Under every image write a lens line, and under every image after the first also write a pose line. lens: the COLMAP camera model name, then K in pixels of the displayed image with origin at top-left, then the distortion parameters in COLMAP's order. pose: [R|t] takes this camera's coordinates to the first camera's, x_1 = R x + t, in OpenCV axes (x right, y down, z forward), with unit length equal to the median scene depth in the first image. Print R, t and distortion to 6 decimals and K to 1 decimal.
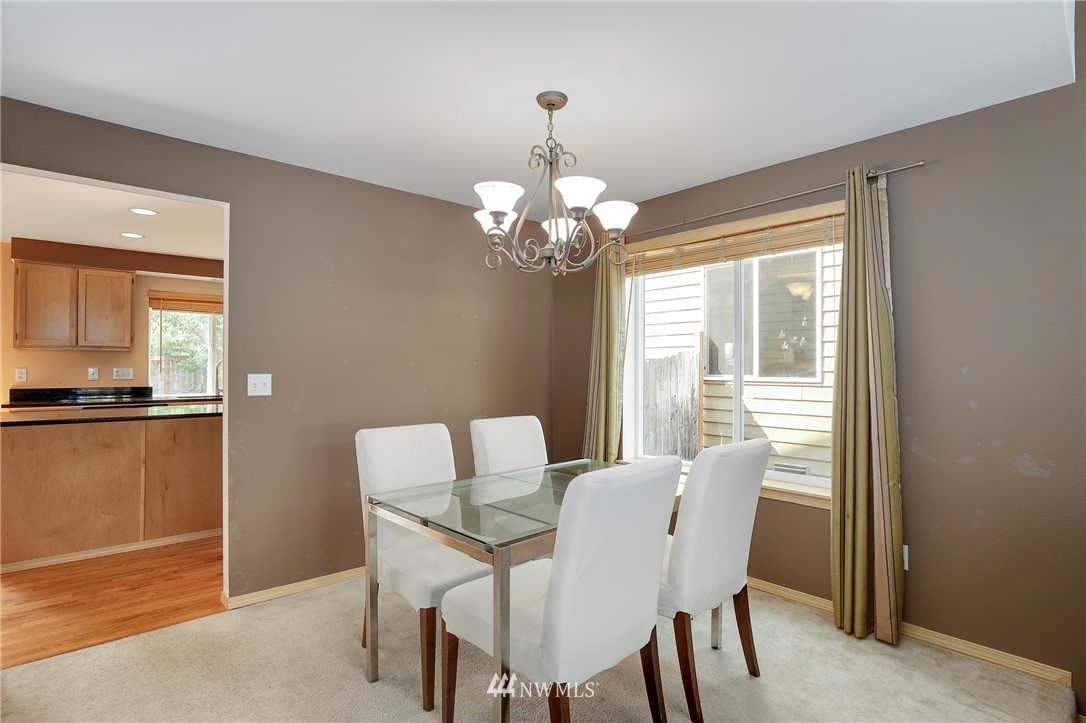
lens RADIAL K [[524.6, 0, 543.0], [0, 524.6, 361.5], [0, 0, 1]] dist [-0.021254, 0.000327]
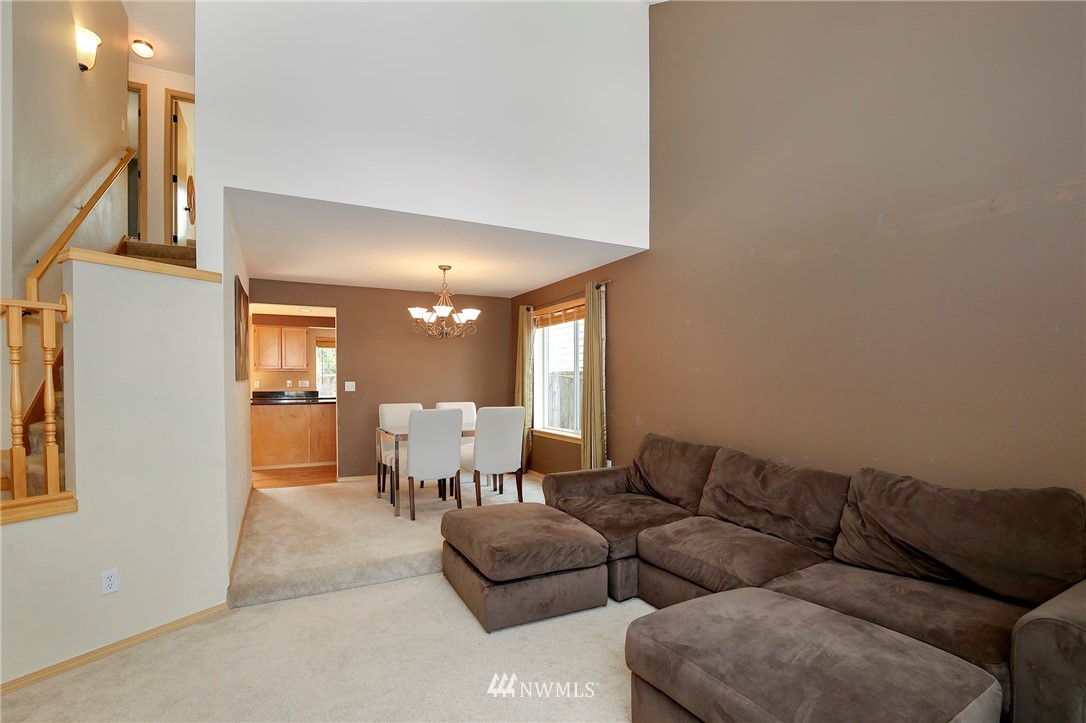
lens RADIAL K [[516.7, 0, 556.3], [0, 516.7, 387.2], [0, 0, 1]] dist [-0.001651, 0.000003]
pose [[0.968682, -0.003119, -0.248286, 0.876377], [0.009085, 0.999697, 0.022886, 0.002886], [0.248140, -0.024425, 0.968416, -0.948232]]
